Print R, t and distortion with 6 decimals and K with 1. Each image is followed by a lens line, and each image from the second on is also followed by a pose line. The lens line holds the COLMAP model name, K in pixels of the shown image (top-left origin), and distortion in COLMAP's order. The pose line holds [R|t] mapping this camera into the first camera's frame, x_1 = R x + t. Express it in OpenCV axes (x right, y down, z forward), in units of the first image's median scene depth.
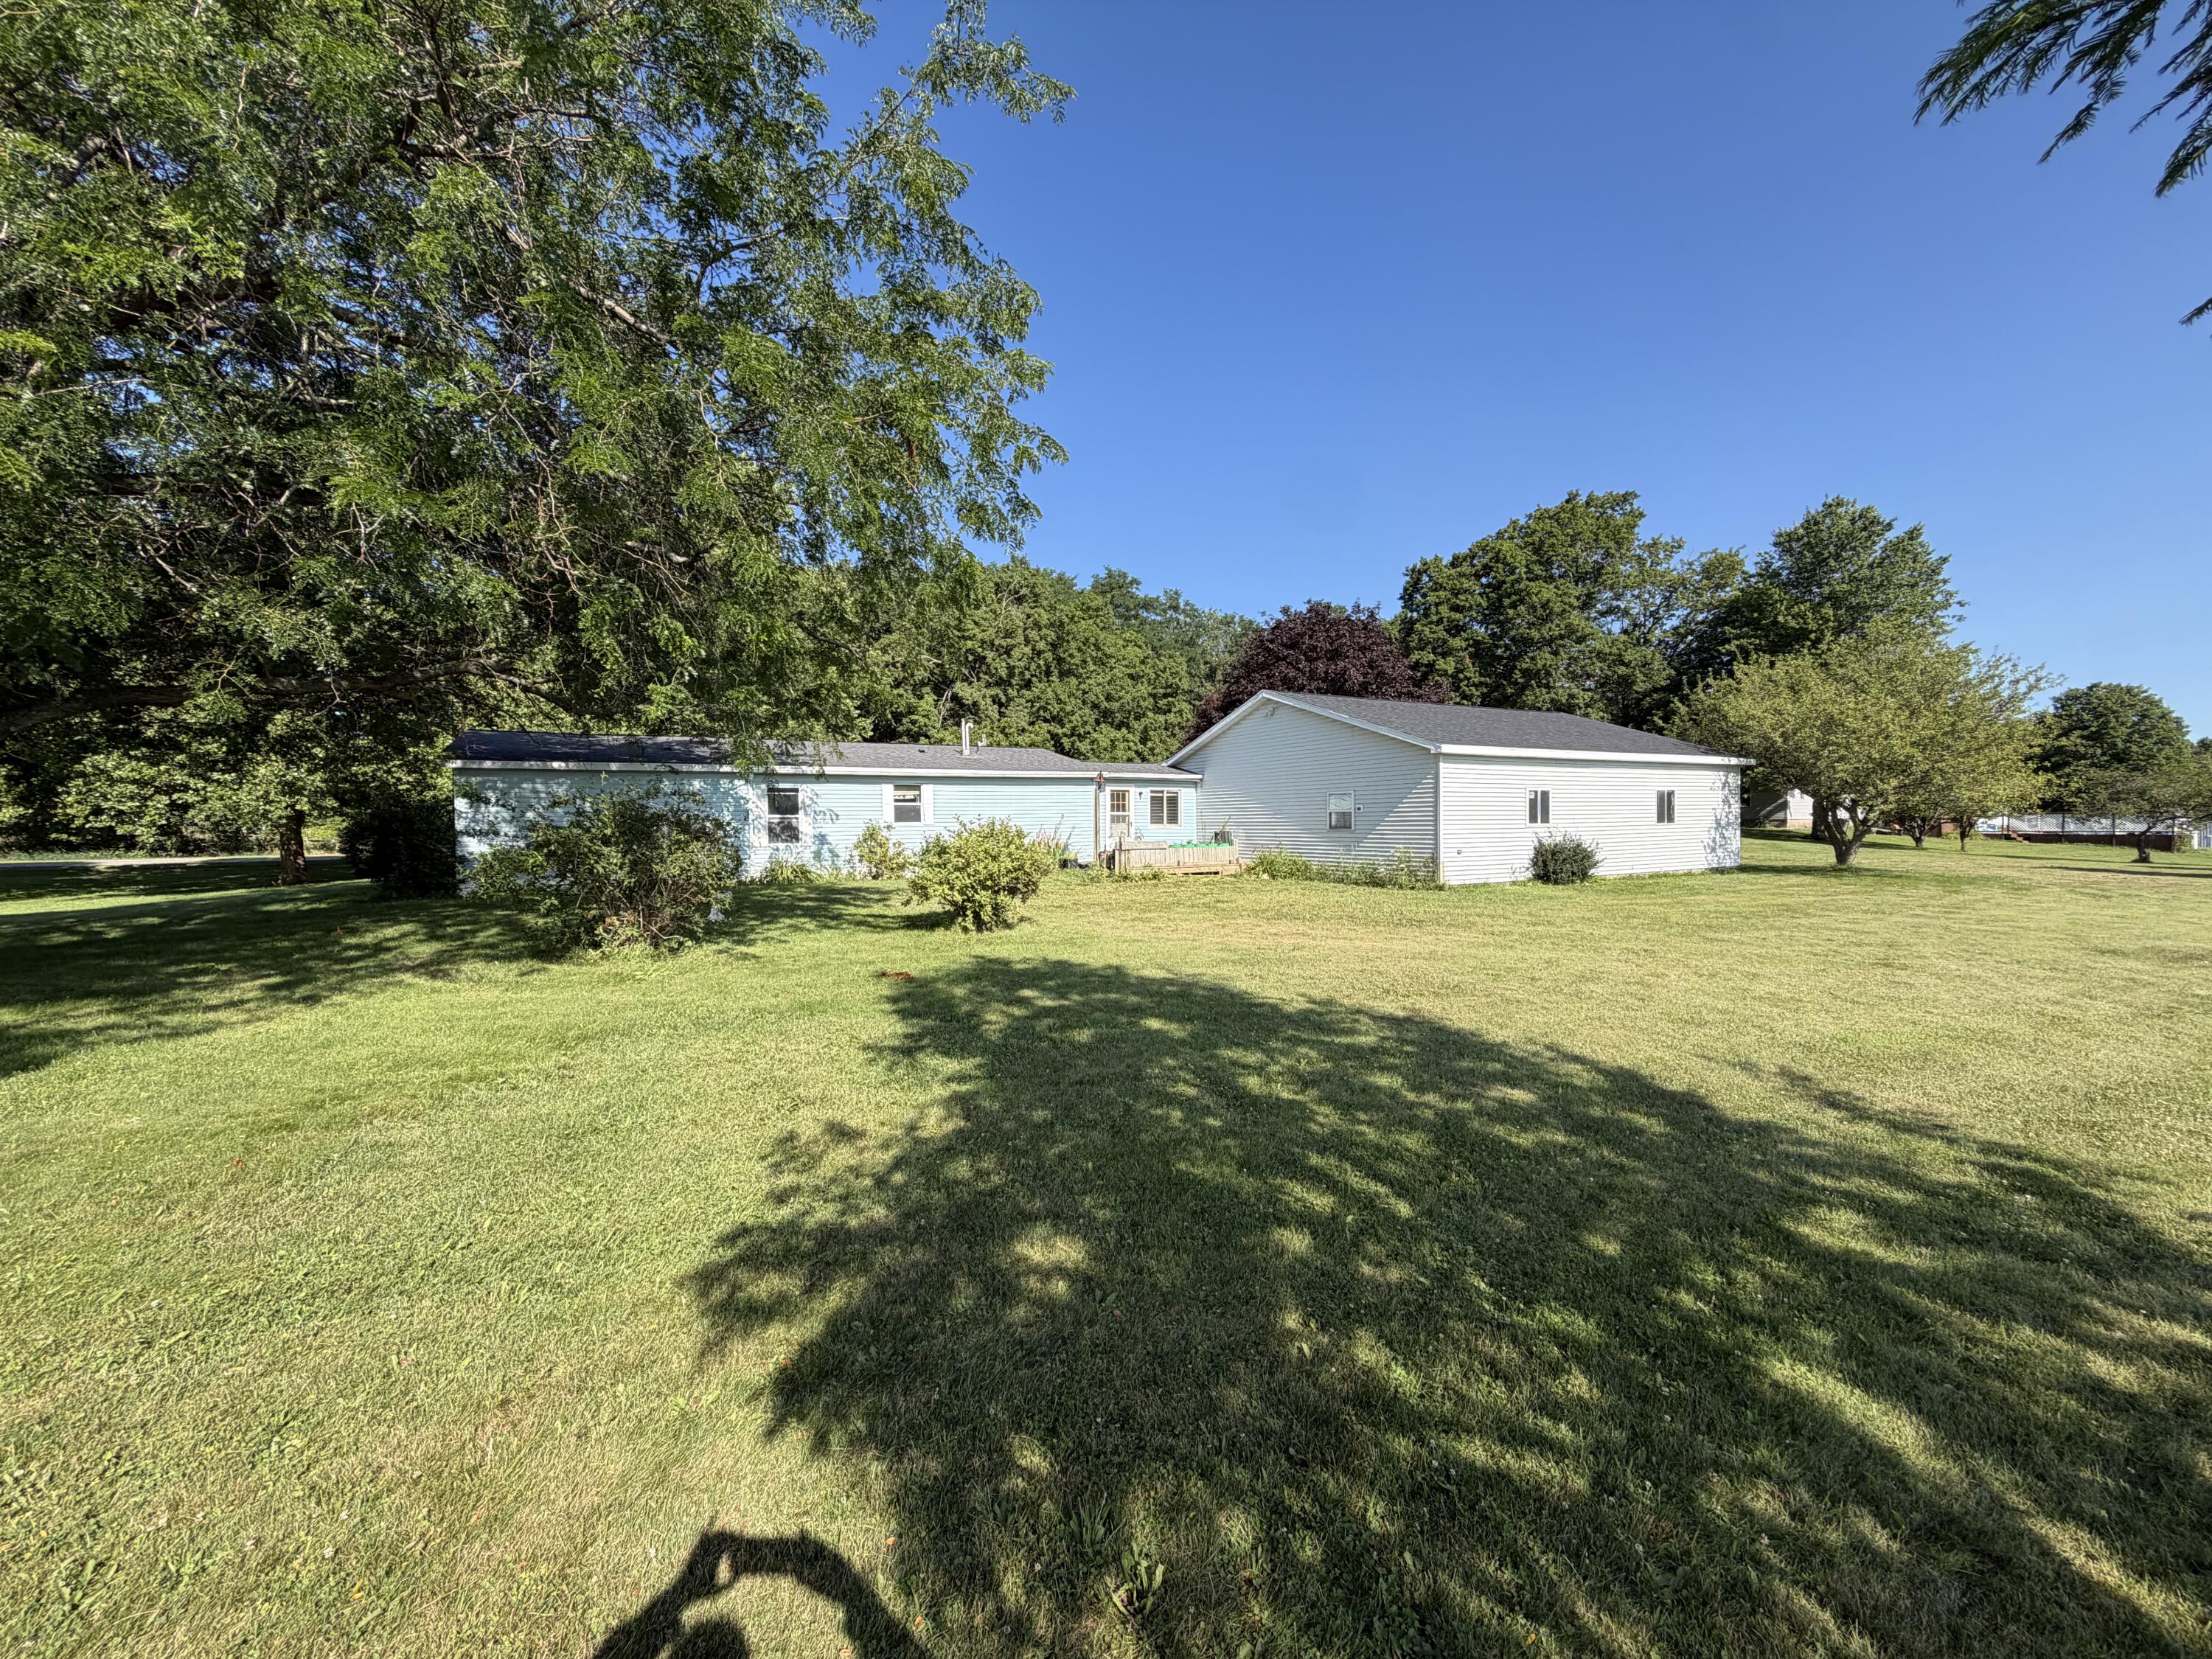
lens RADIAL K [[891.1, 0, 1106.0], [0, 891.1, 829.5], [0, 0, 1]] dist [-0.009784, -0.000032]
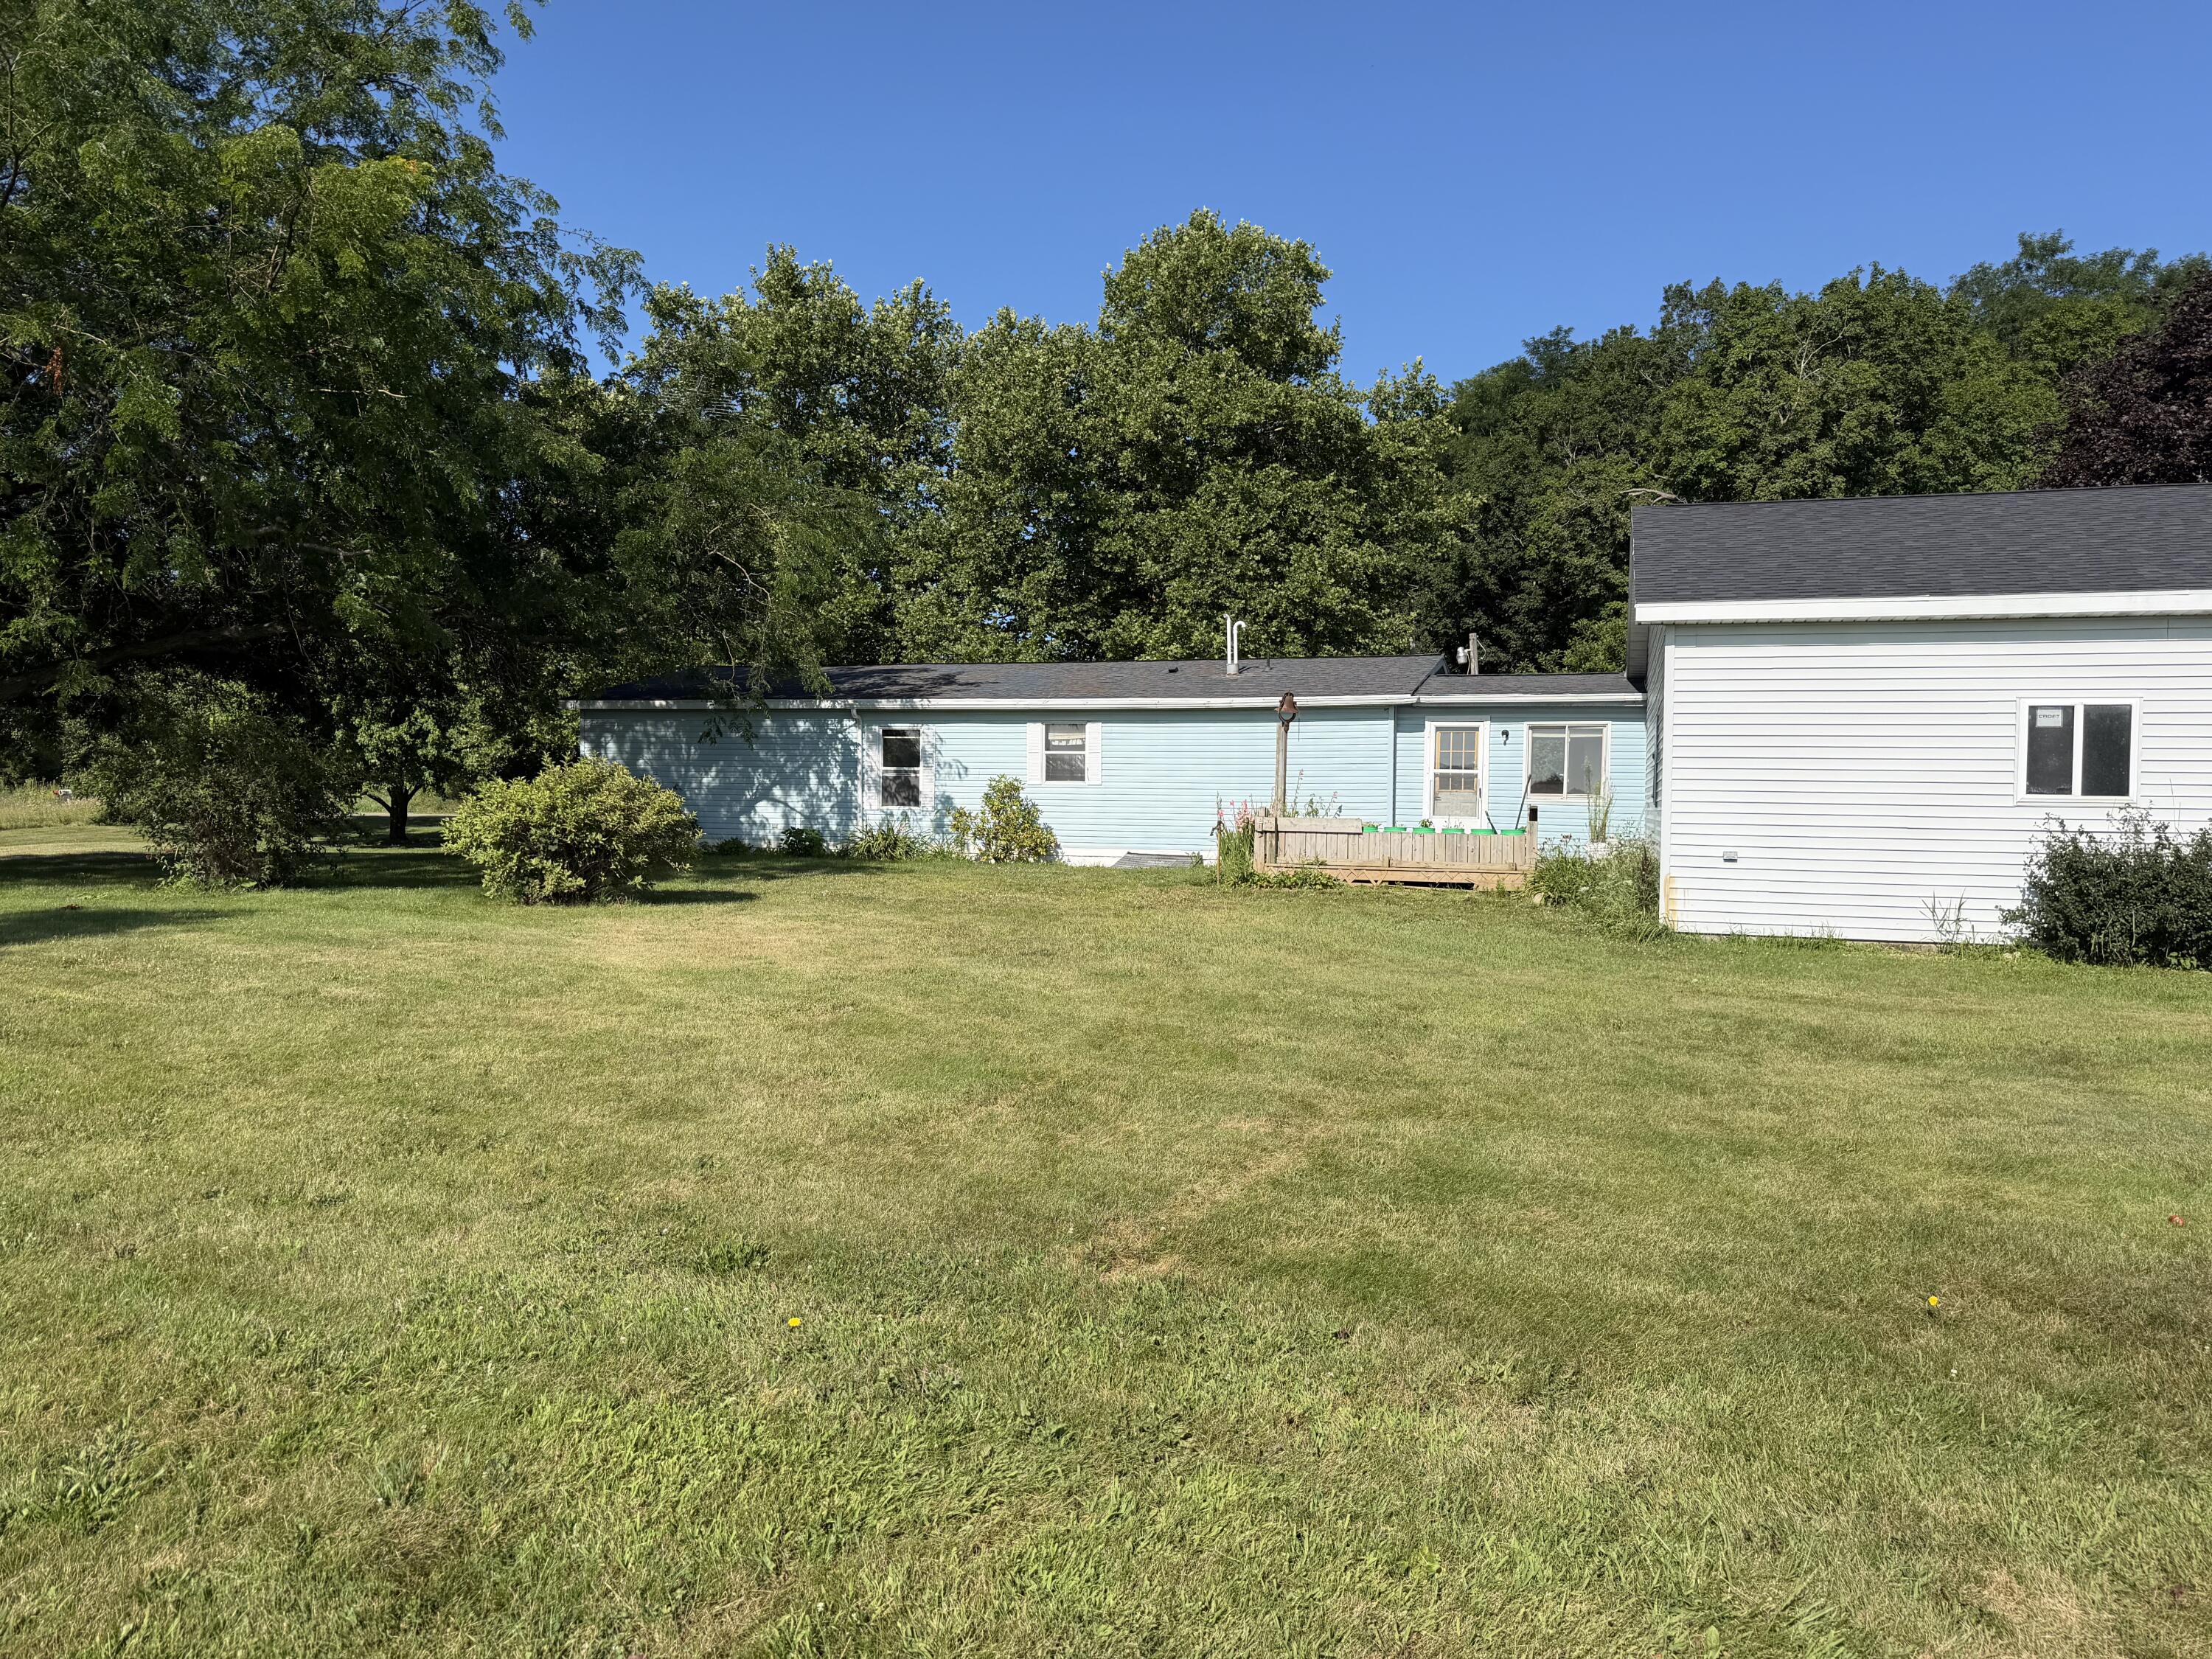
lens RADIAL K [[1565.9, 0, 1106.0], [0, 1565.9, 829.5], [0, 0, 1]] dist [0.083734, -0.089473]
pose [[0.693129, 0.031528, -0.720124, 0.573186], [-0.028192, 0.999464, 0.016622, 0.007010], [0.720262, 0.008781, 0.693647, 0.209525]]
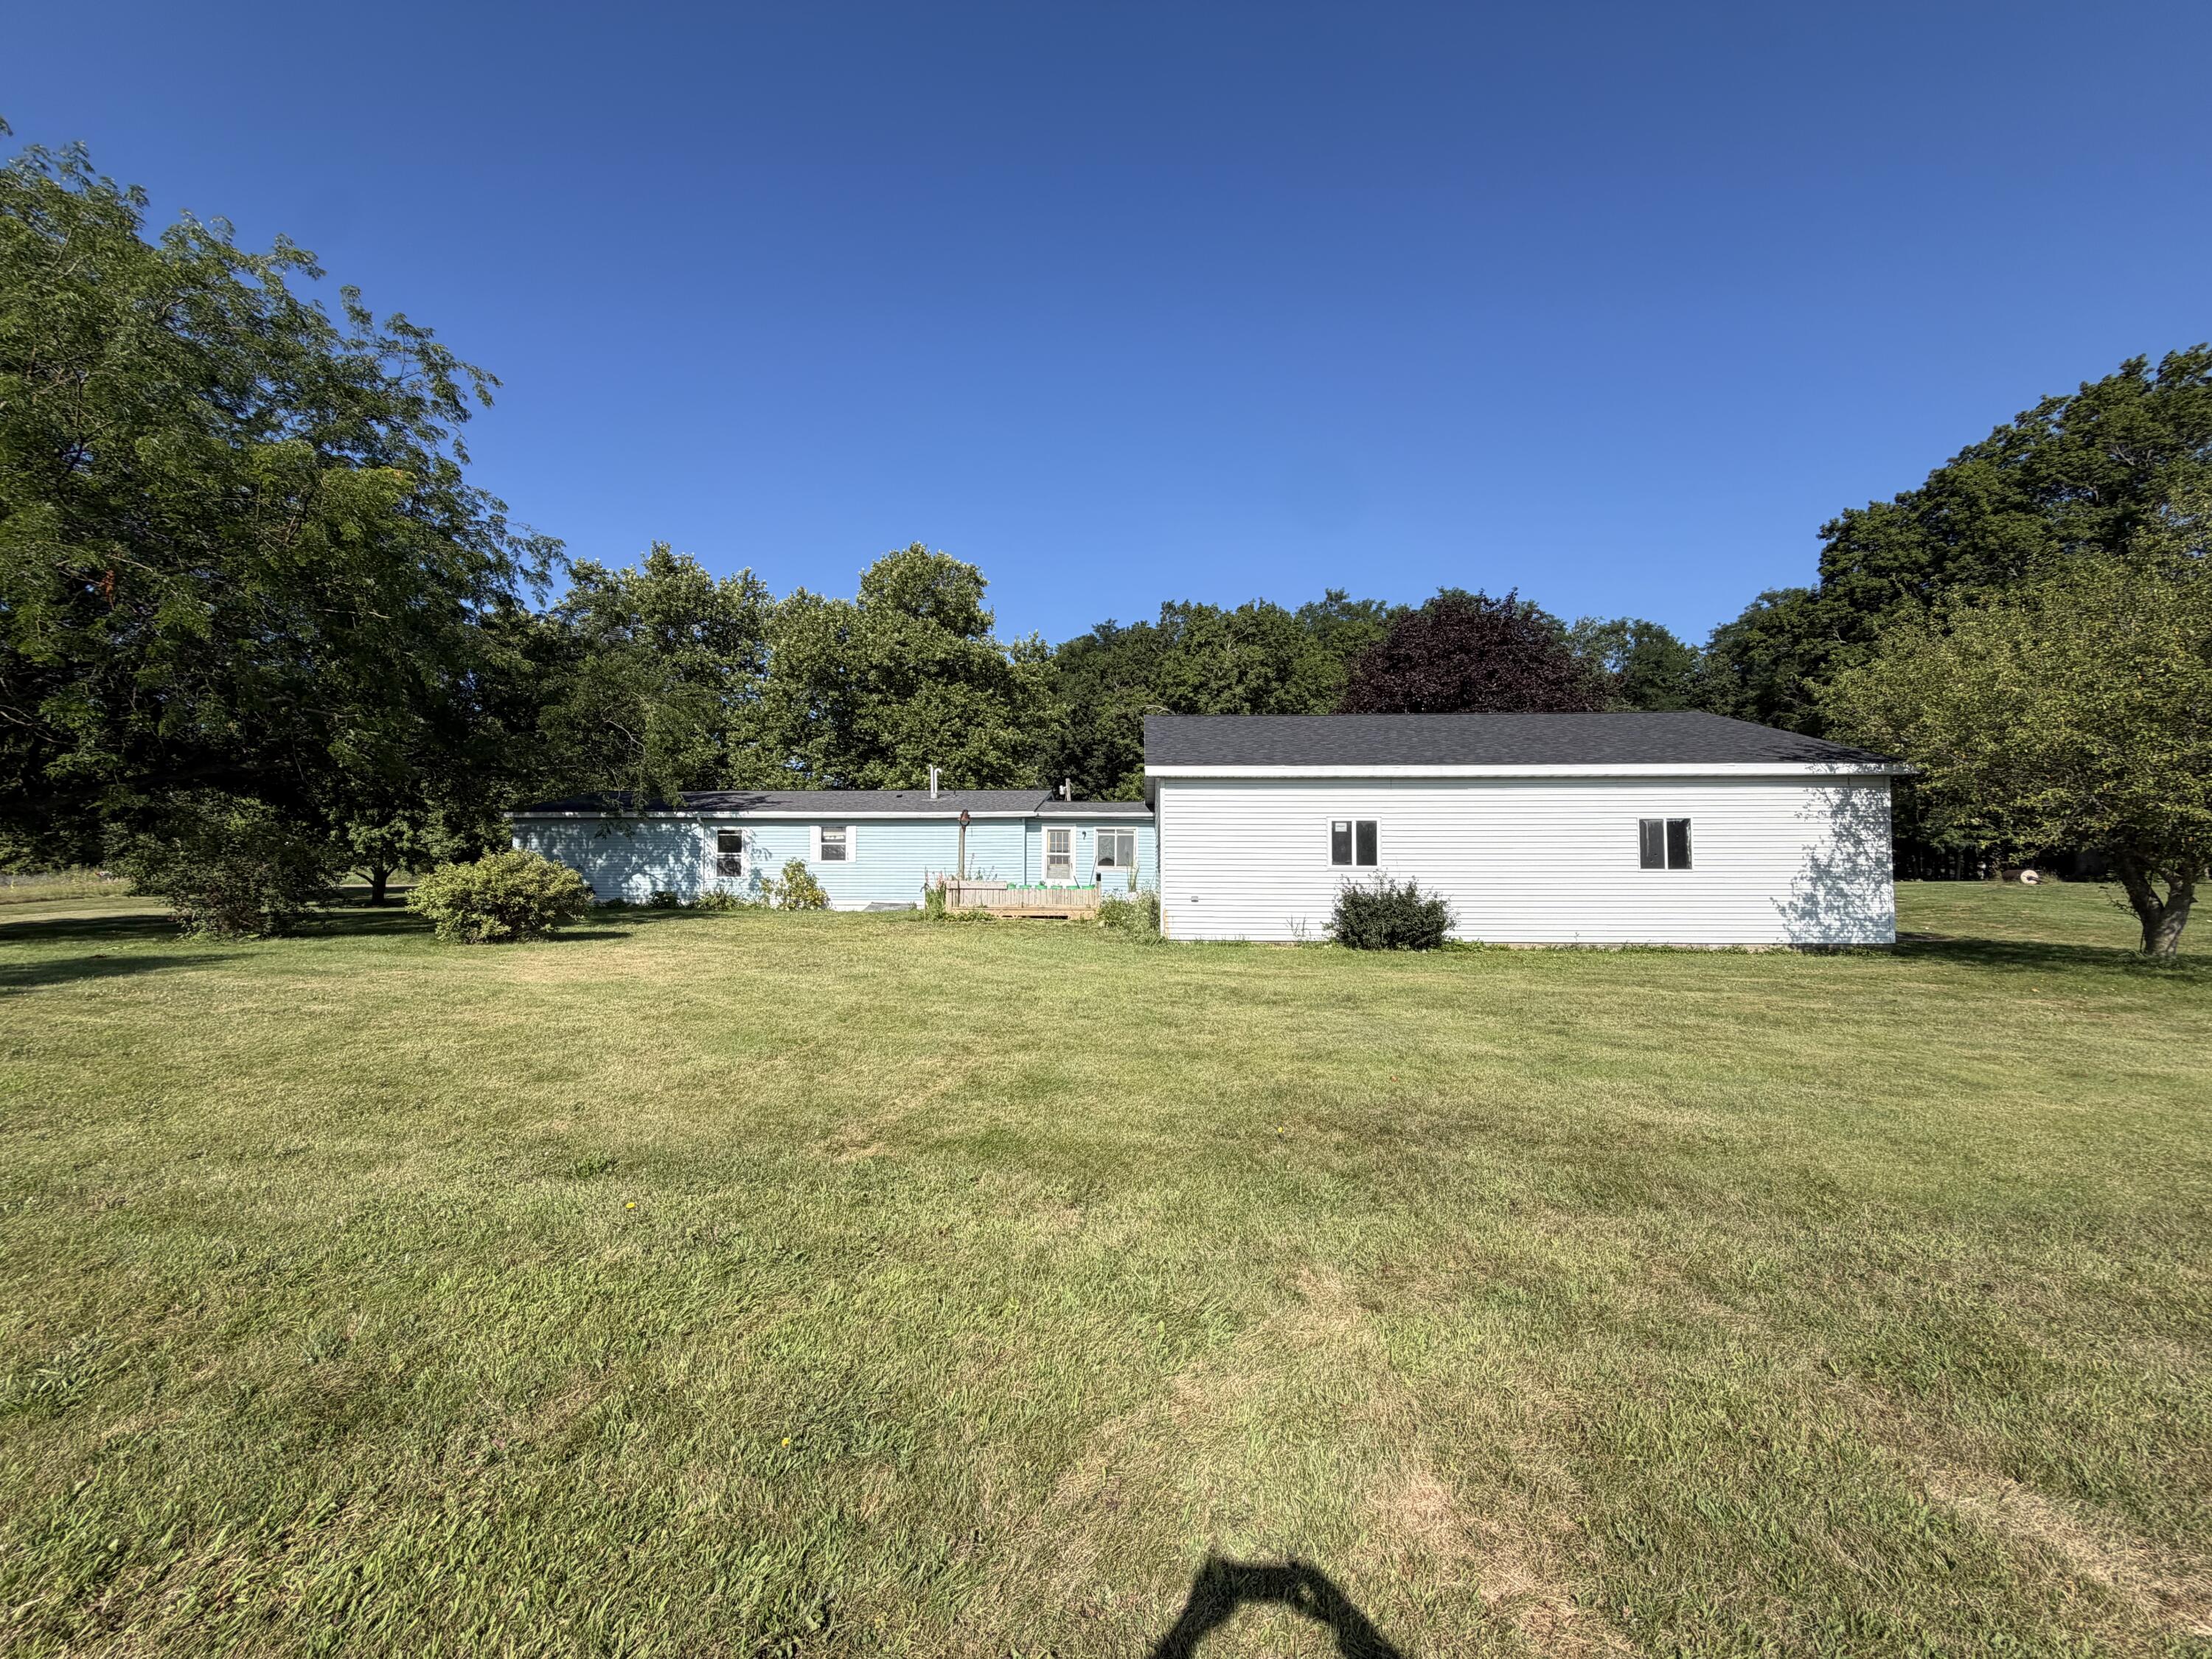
lens RADIAL K [[888.7, 0, 1101.7], [0, 888.7, 824.6], [0, 0, 1]] dist [0.014680, -0.000258]
pose [[0.850914, -0.015054, -0.525090, 0.588695], [-0.017351, 0.998238, -0.056736, 0.003850], [0.525019, 0.057389, 0.849153, 0.214762]]
